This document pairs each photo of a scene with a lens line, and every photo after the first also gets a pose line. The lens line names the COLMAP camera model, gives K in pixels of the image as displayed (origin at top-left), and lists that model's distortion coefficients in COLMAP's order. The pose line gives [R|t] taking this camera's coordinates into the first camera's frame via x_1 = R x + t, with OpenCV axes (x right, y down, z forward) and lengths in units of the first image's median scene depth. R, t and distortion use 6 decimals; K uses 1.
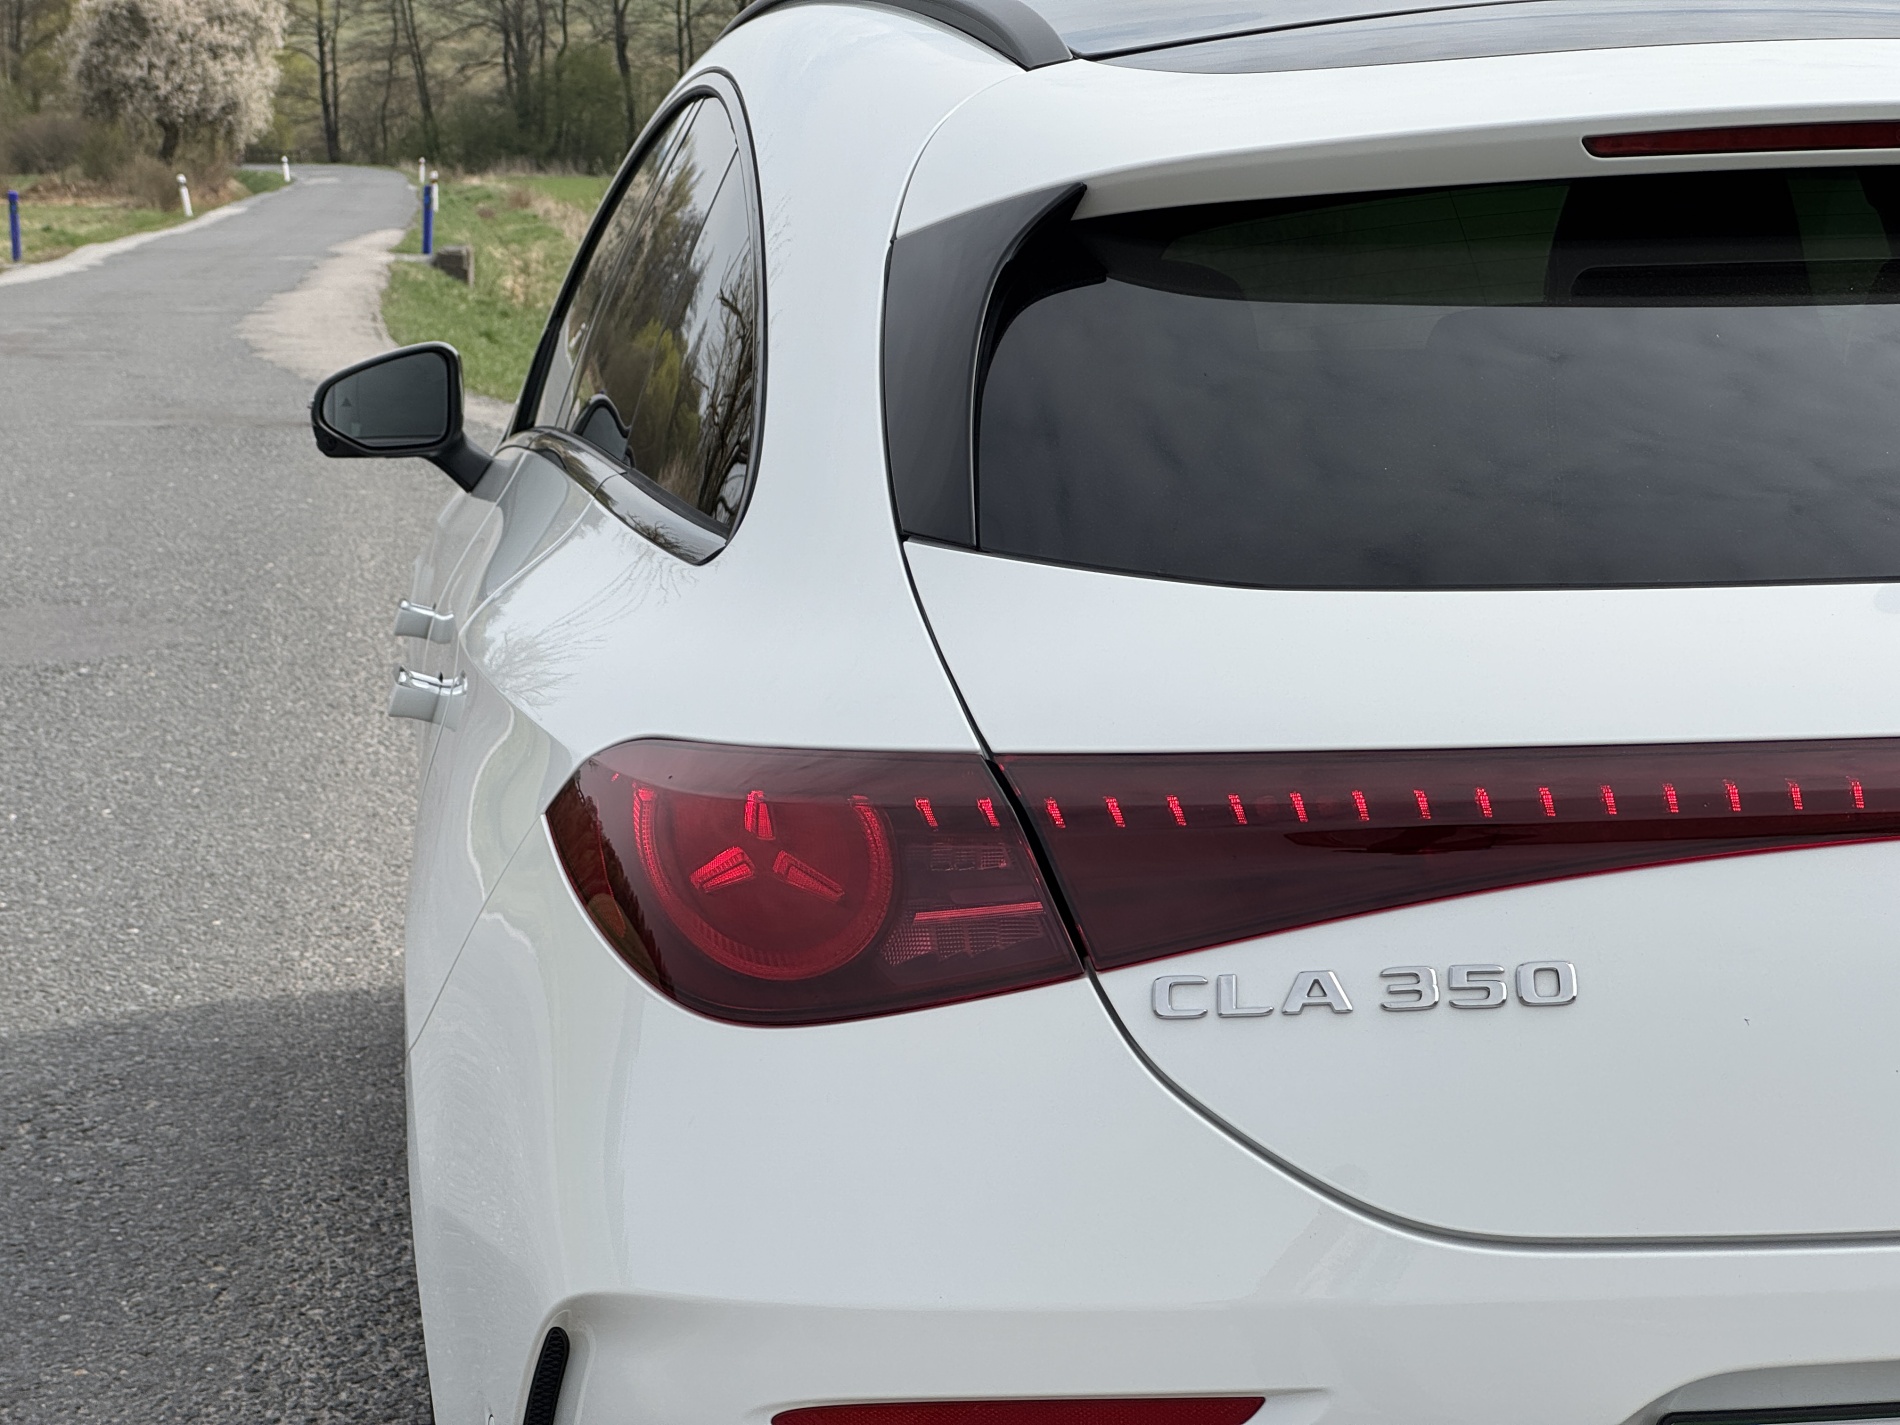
lens RADIAL K [[4334.7, 0, 950.0], [0, 4334.7, 712.5], [0, 0, 1]] dist [0.278660, -1.131613]
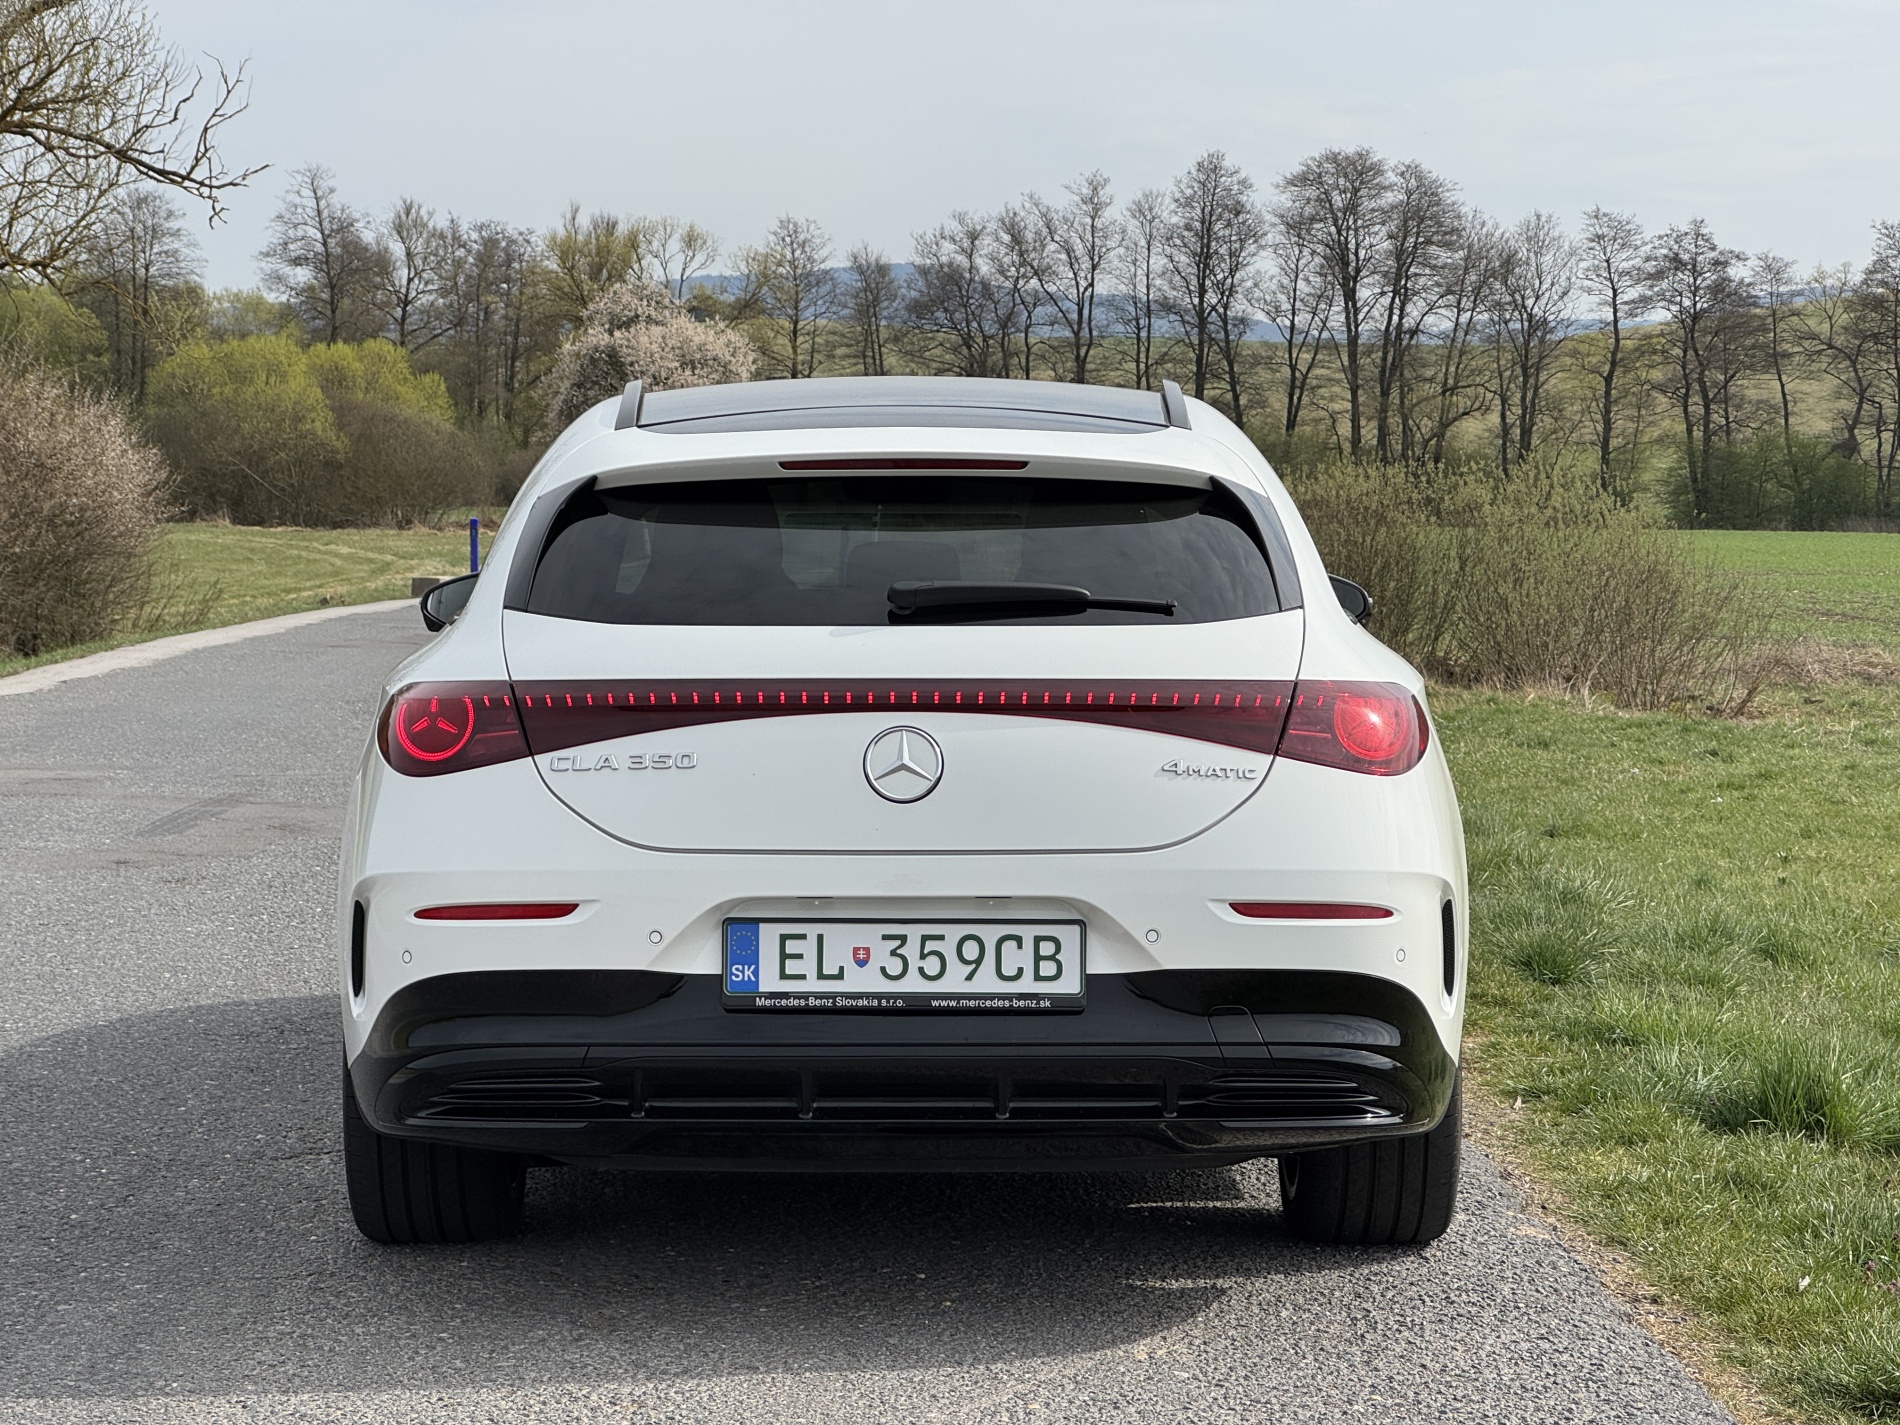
lens RADIAL K [[4486.2, 0, 950.0], [0, 4486.2, 712.5], [0, 0, 1]] dist [-0.313680, 11.427610]
pose [[0.993254, 0.026302, -0.112937, 0.206950], [-0.035234, 0.996343, -0.077840, 0.082036], [0.110477, 0.081294, 0.990548, -0.601049]]
